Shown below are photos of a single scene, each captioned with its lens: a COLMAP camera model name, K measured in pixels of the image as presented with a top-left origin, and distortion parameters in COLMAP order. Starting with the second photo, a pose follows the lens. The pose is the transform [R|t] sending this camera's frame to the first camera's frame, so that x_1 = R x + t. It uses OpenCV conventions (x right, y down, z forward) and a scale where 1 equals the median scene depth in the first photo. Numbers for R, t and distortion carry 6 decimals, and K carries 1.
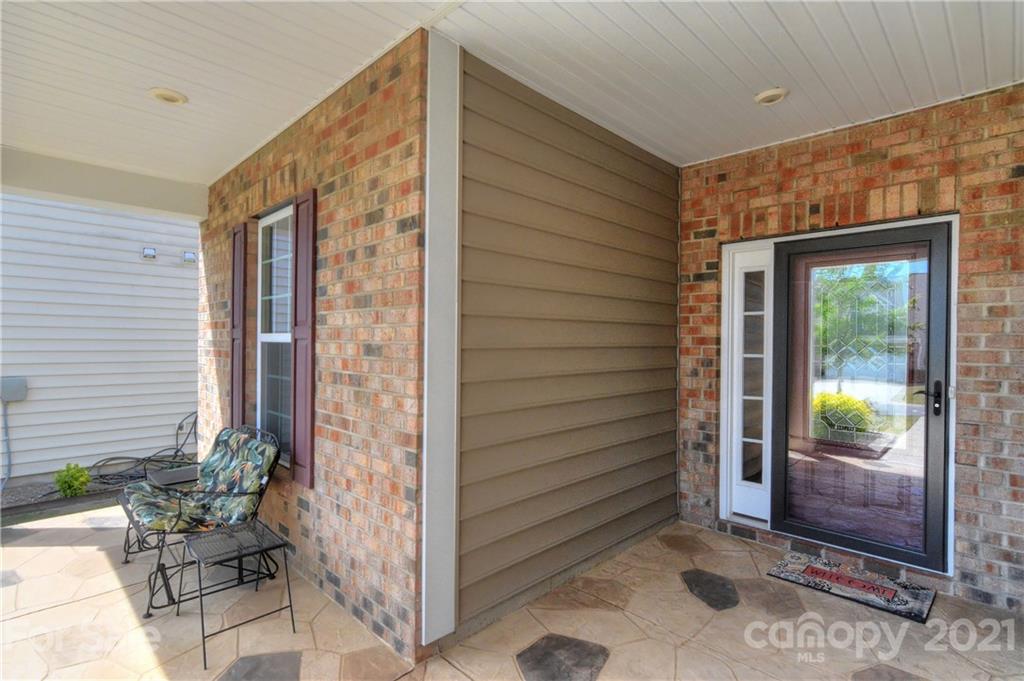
lens RADIAL K [[495.1, 0, 513.7], [0, 495.1, 342.5], [0, 0, 1]] dist [0.011334, -0.001838]
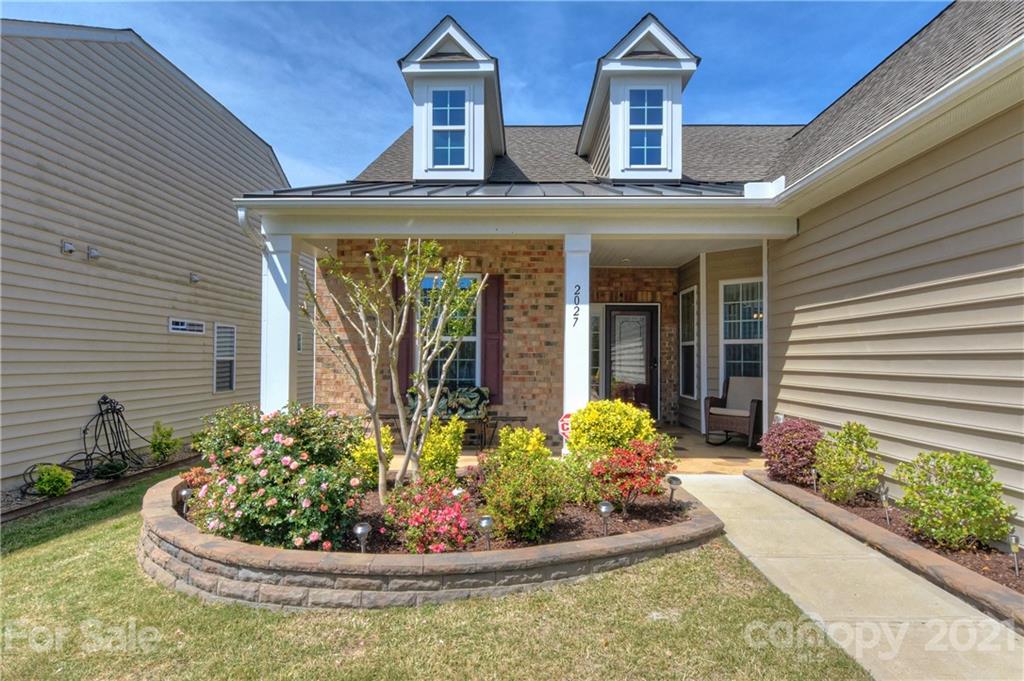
lens RADIAL K [[610.3, 0, 510.0], [0, 610.3, 343.3], [0, 0, 1]] dist [0.006285, 0.000485]
pose [[0.726619, 0.014802, 0.686882, -2.297875], [-0.000136, 0.999771, -0.021402, 0.071322], [-0.687041, 0.015458, 0.726454, -1.073602]]
